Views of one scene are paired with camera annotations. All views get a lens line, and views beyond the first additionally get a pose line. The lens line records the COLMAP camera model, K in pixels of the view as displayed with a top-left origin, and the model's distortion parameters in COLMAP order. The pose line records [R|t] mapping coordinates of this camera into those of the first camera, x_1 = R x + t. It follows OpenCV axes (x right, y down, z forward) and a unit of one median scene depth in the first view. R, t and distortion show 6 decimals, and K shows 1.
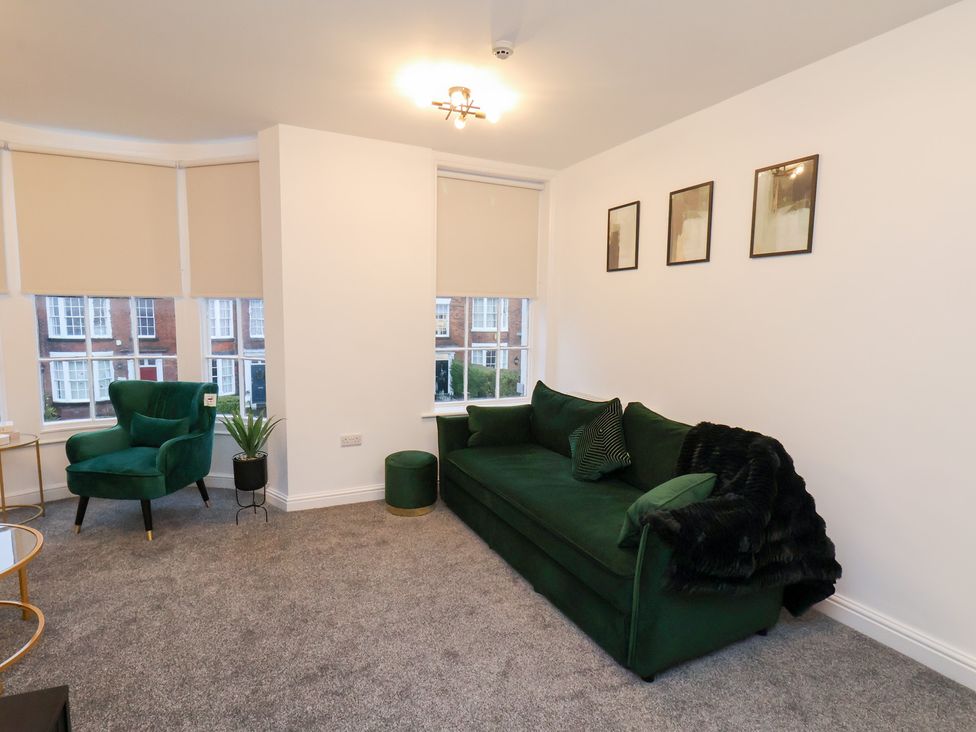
lens RADIAL K [[529.5, 0, 482.1], [0, 529.5, 365.7], [0, 0, 1]] dist [-0.003727, -0.002138]
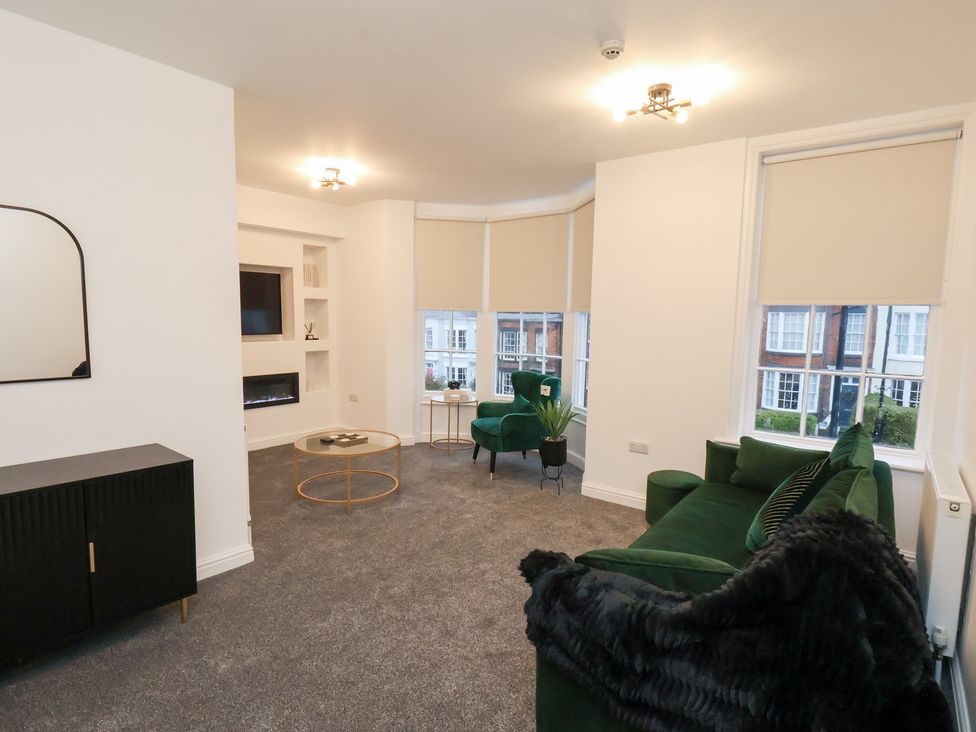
lens RADIAL K [[529.5, 0, 482.8], [0, 529.5, 370.0], [0, 0, 1]] dist [-0.003727, -0.002138]
pose [[0.451232, 0.083412, -0.888500, 0.578999], [-0.098245, 0.994214, 0.043441, -0.027237], [0.886982, 0.067689, 0.456816, 0.273799]]
